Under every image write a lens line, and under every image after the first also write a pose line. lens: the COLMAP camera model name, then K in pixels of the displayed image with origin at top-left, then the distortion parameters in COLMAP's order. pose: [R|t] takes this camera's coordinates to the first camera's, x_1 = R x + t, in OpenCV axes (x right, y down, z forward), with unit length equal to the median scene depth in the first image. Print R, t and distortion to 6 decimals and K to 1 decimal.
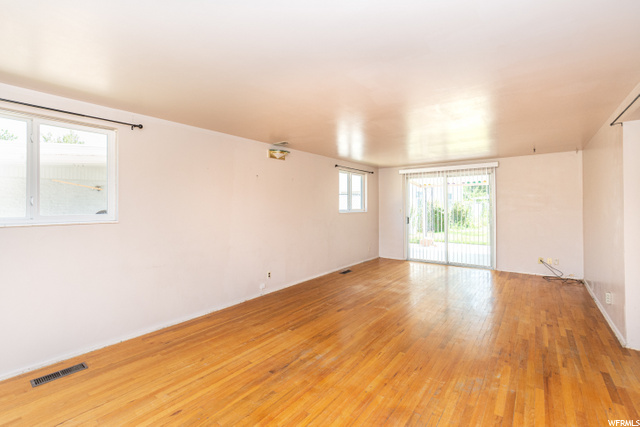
lens RADIAL K [[270.5, 0, 319.4], [0, 270.5, 209.8], [0, 0, 1]] dist [-0.001730, -0.000043]
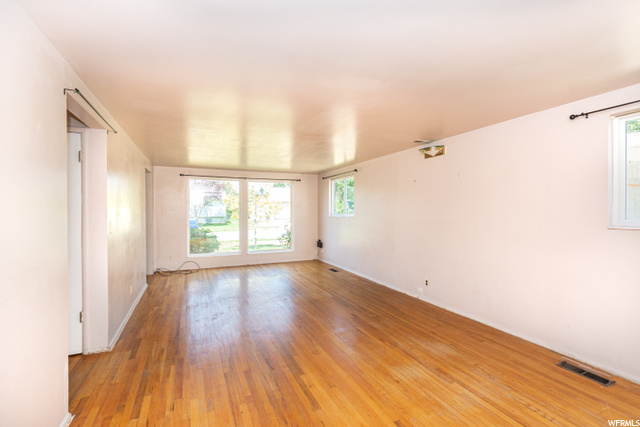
lens RADIAL K [[294.2, 0, 319.5], [0, 294.2, 211.1], [0, 0, 1]] dist [0.000600, 0.000082]
pose [[-0.464742, 0.007190, -0.885417, 0.920102], [-0.005432, 0.999925, 0.010971, -0.018800], [0.885429, 0.009908, -0.464668, 1.172835]]
